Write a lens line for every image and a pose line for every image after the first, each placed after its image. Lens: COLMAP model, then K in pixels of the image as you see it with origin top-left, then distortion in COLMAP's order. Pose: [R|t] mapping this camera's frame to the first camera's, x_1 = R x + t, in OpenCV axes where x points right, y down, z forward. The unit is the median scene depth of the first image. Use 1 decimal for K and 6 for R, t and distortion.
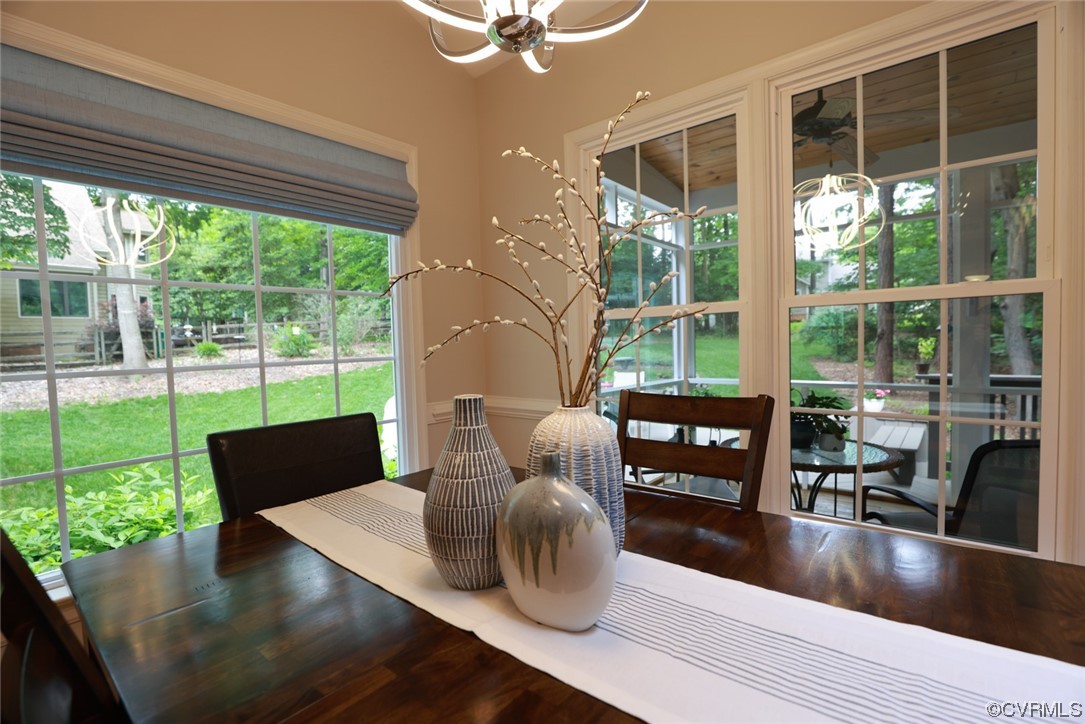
lens RADIAL K [[495.0, 0, 545.8], [0, 495.0, 366.2], [0, 0, 1]] dist [-0.034131, 0.006539]
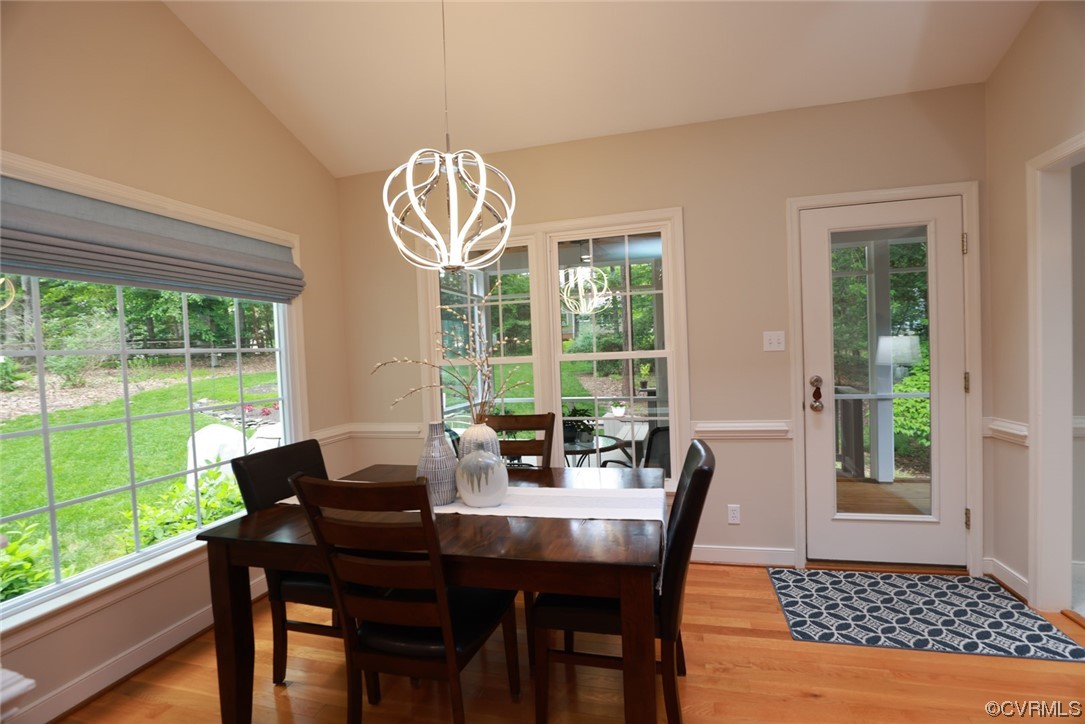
lens RADIAL K [[495.0, 0, 545.8], [0, 495.0, 366.2], [0, 0, 1]] dist [-0.034131, 0.006539]
pose [[0.908277, -0.021976, 0.417793, -0.258443], [0.036842, 0.998941, -0.027551, -0.047358], [-0.416745, 0.040417, 0.908125, -0.522577]]
